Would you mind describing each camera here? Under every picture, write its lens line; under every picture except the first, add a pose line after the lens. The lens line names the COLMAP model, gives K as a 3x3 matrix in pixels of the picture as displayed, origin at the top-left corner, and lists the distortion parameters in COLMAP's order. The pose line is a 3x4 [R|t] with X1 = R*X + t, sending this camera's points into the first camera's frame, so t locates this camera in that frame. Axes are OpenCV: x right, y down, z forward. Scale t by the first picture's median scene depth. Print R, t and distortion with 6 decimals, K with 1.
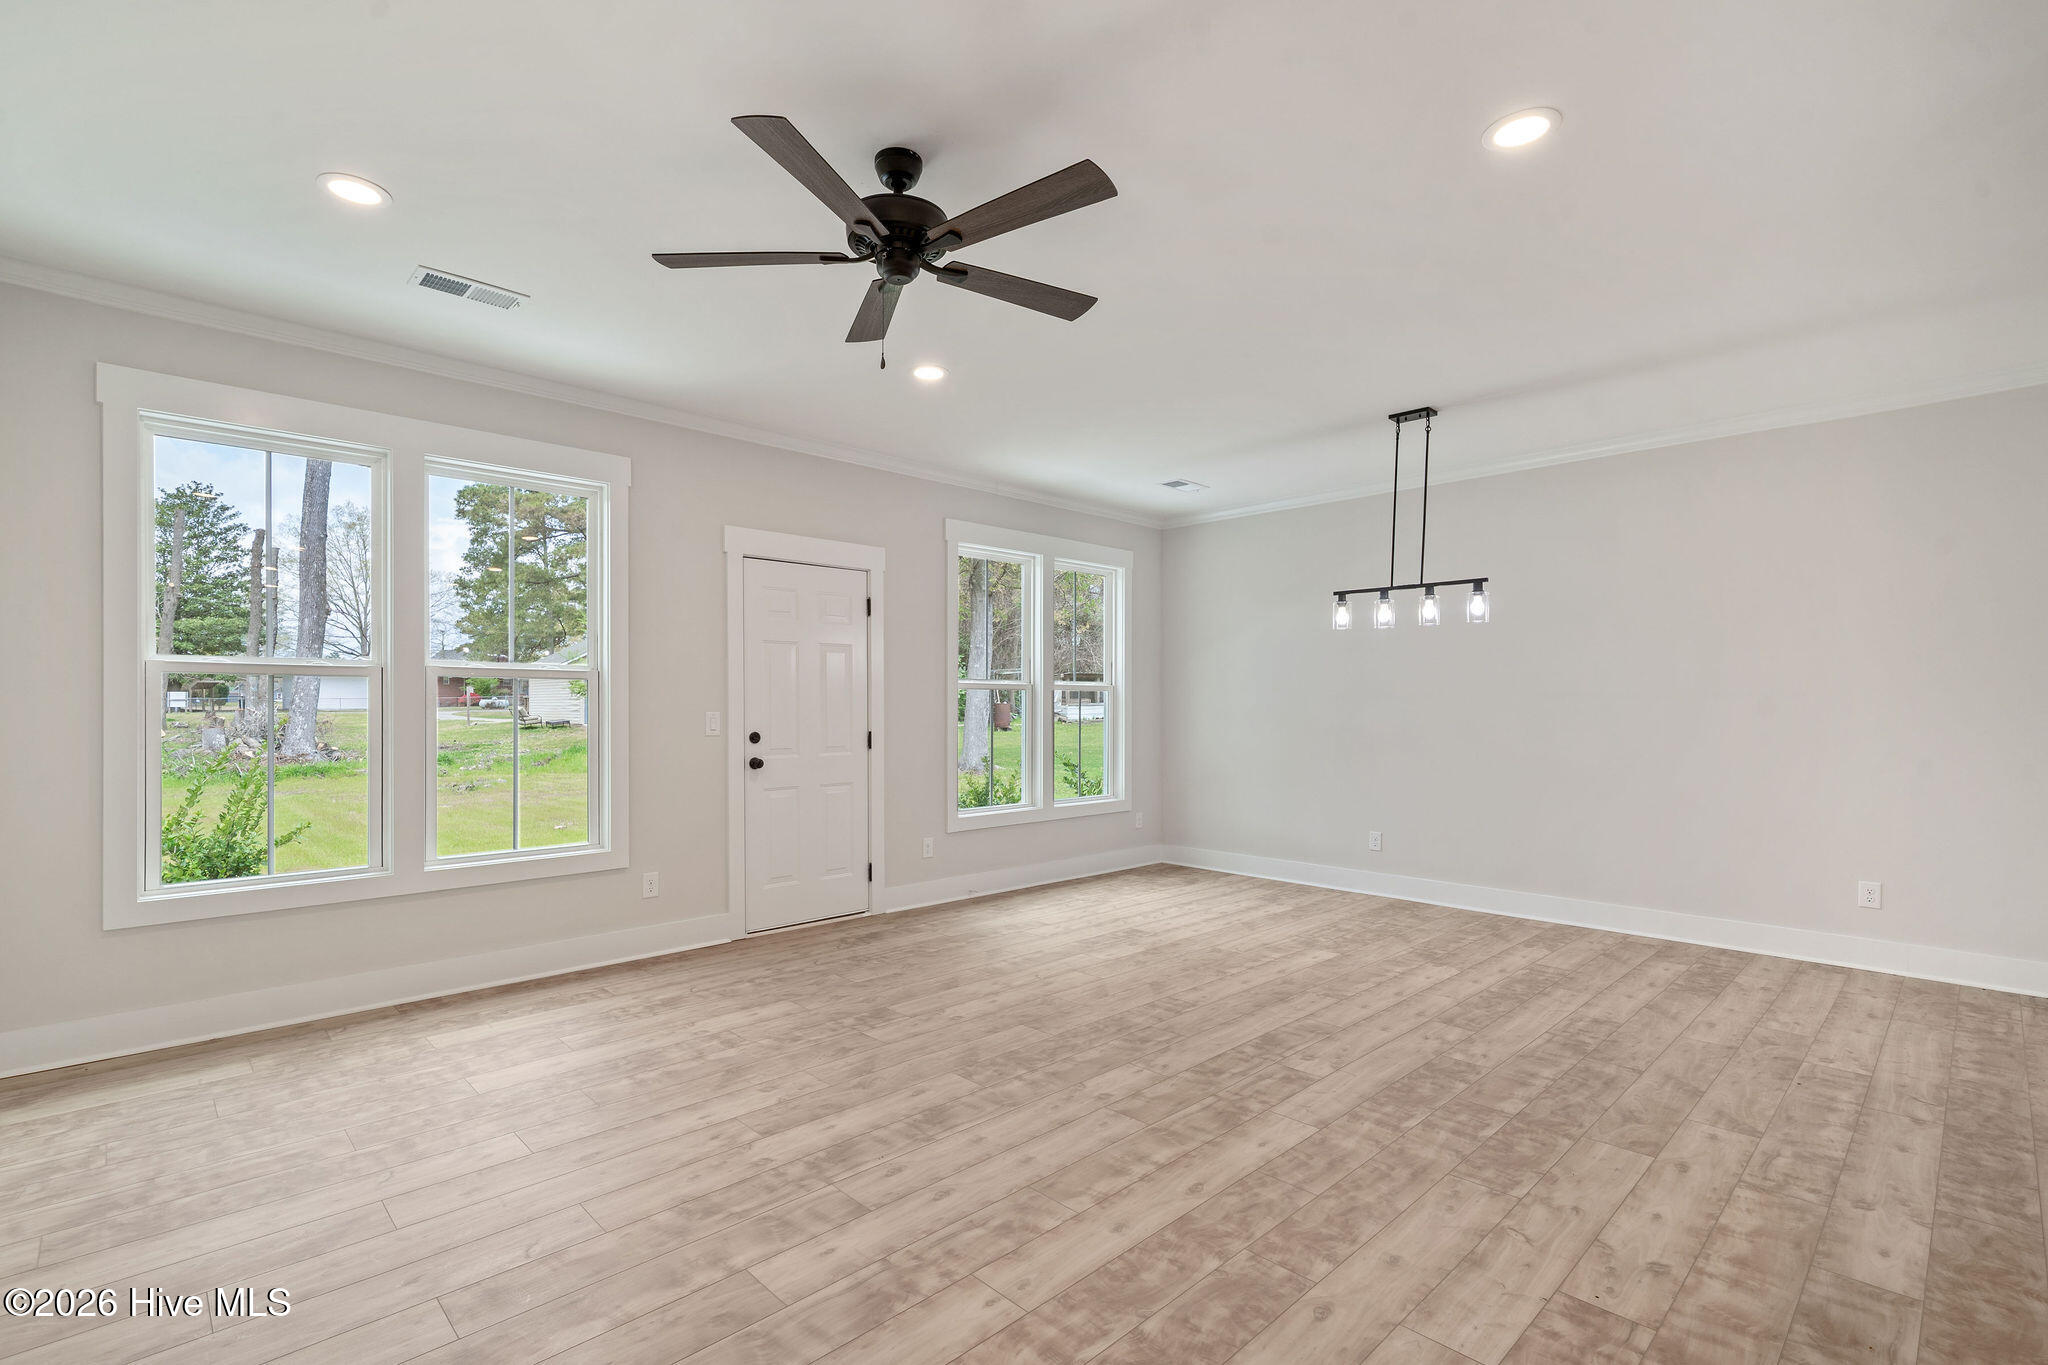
lens RADIAL K [[934.1, 0, 1015.3], [0, 934.1, 710.3], [0, 0, 1]] dist [0.001239, 0.001037]
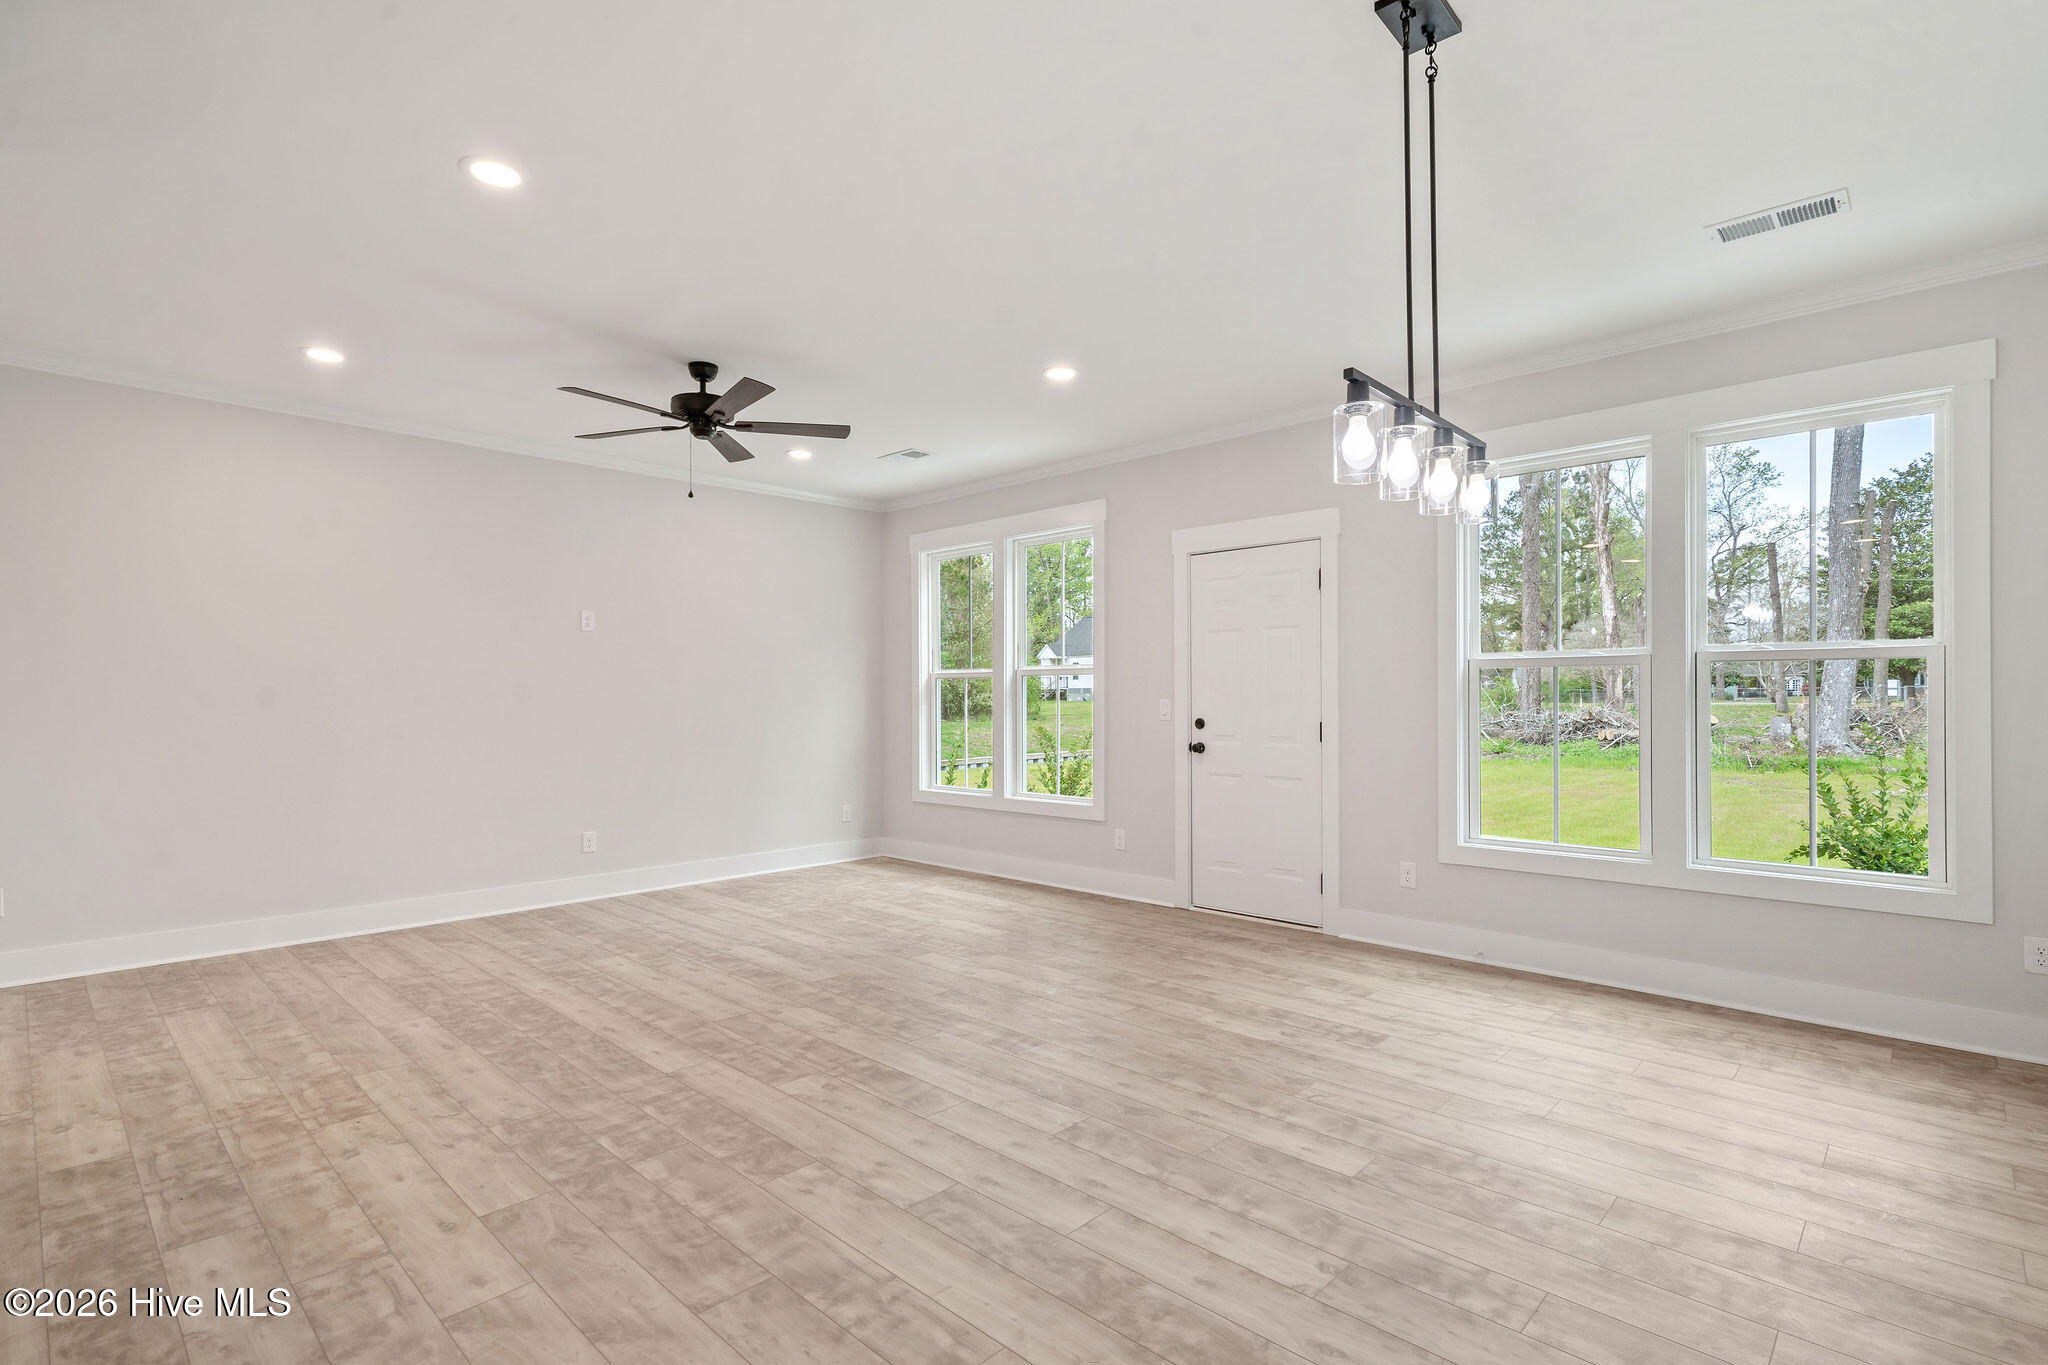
lens RADIAL K [[1008.0, 0, 1043.6], [0, 1008.0, 700.0], [0, 0, 1]] dist [0.003044, -0.000998]
pose [[0.036401, 0.001430, -0.999336, 1.293984], [-0.000895, 0.999999, 0.001398, 0.001647], [0.999337, 0.000843, 0.036403, 1.179868]]
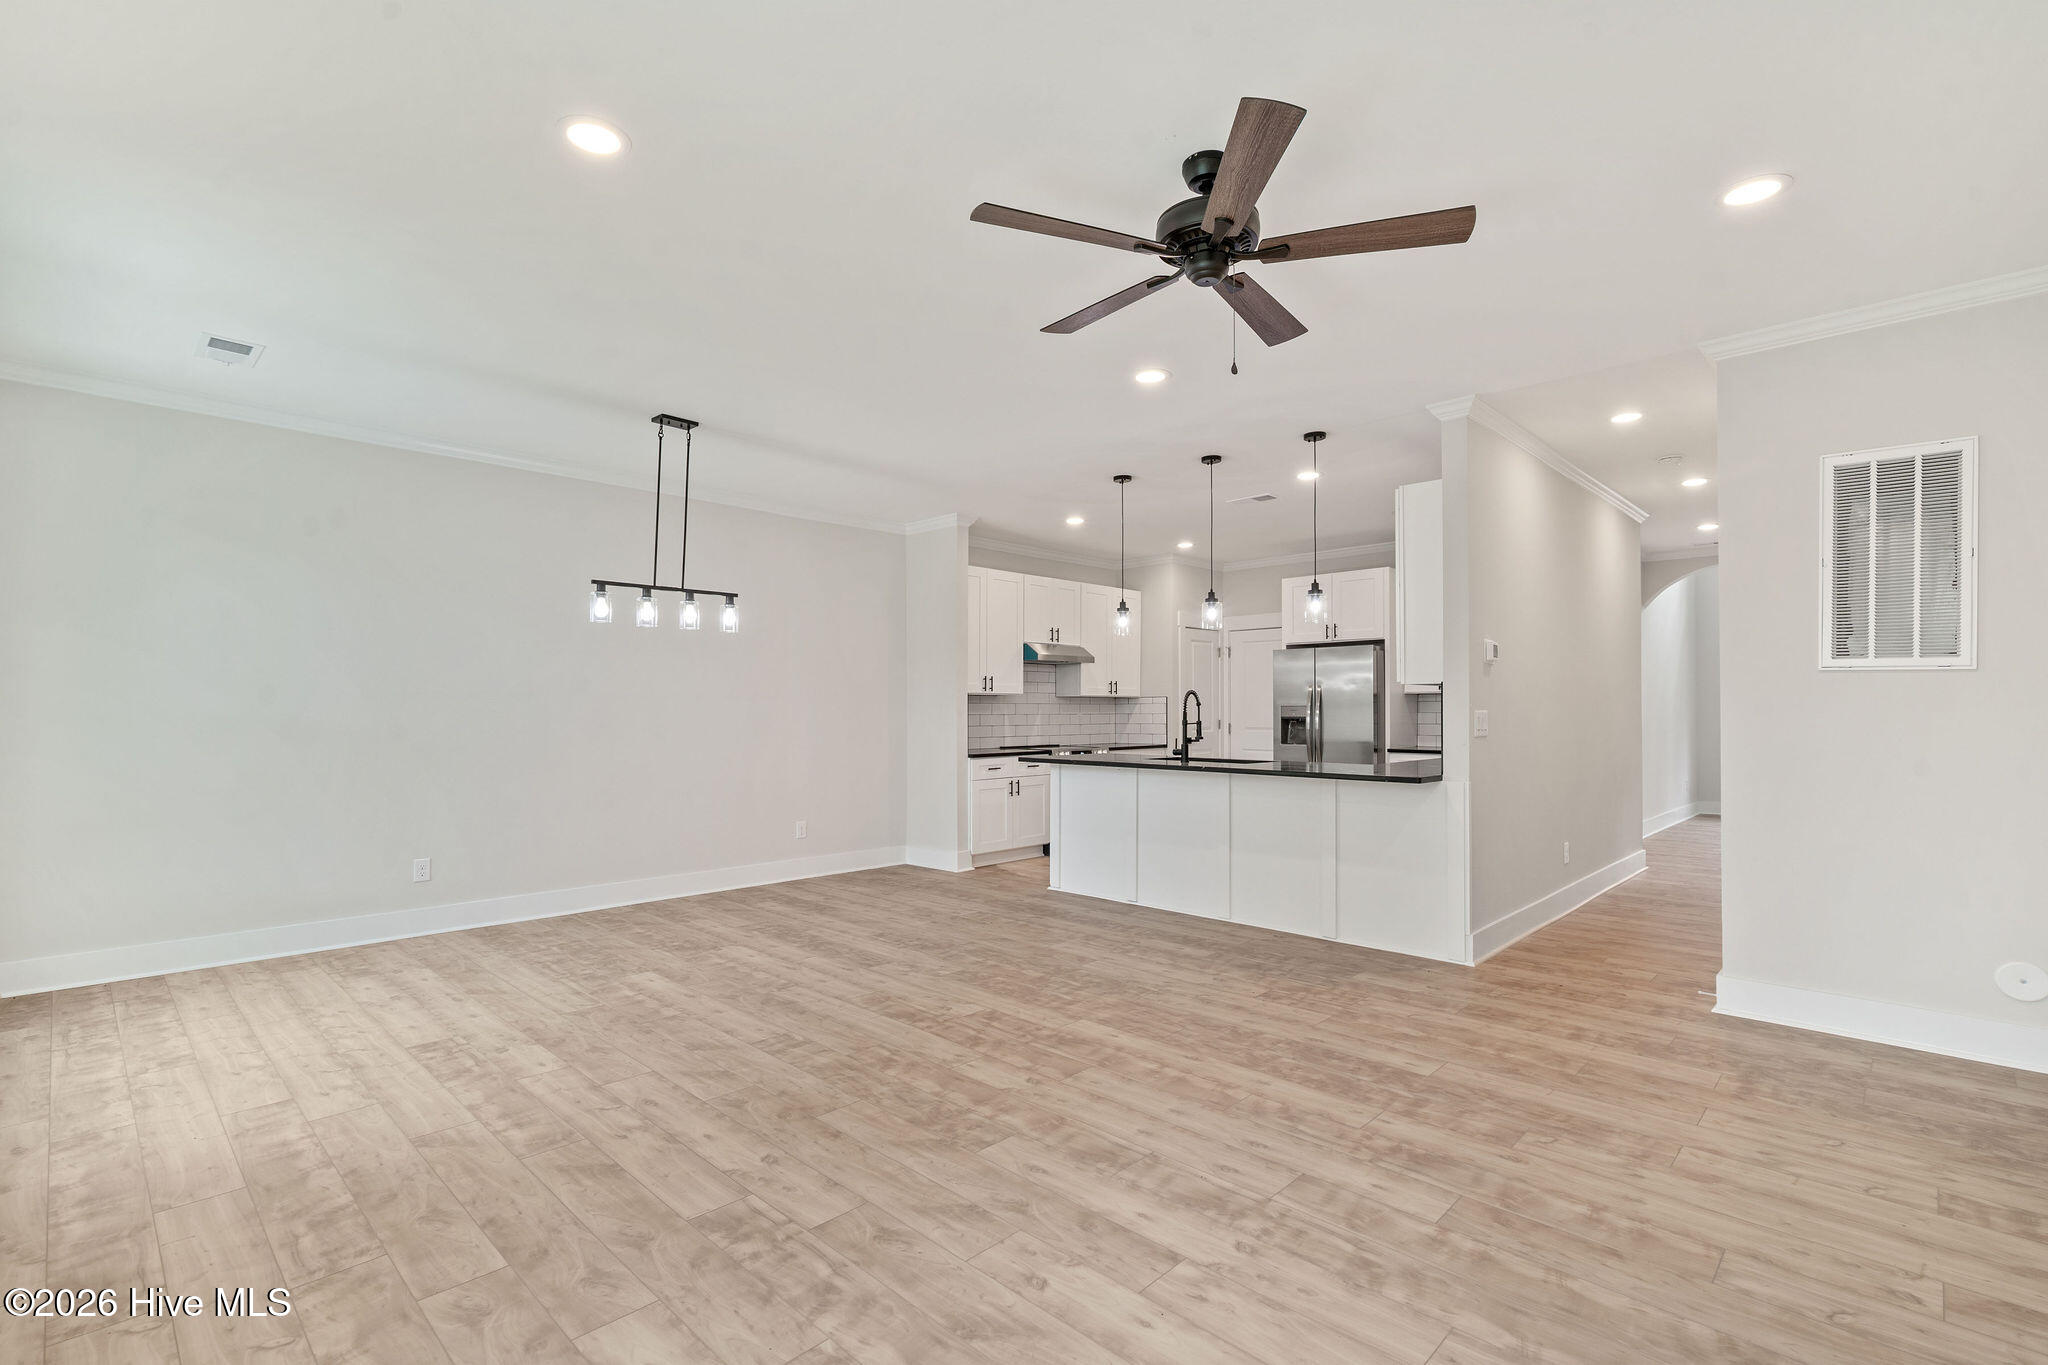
lens RADIAL K [[909.6, 0, 1028.7], [0, 909.6, 693.6], [0, 0, 1]] dist [0.000574, 0.000228]
pose [[-0.024068, 0.015800, 0.999585, -0.838179], [0.003600, 0.999870, -0.015718, -0.002655], [-0.999704, 0.003220, -0.024122, 0.931661]]
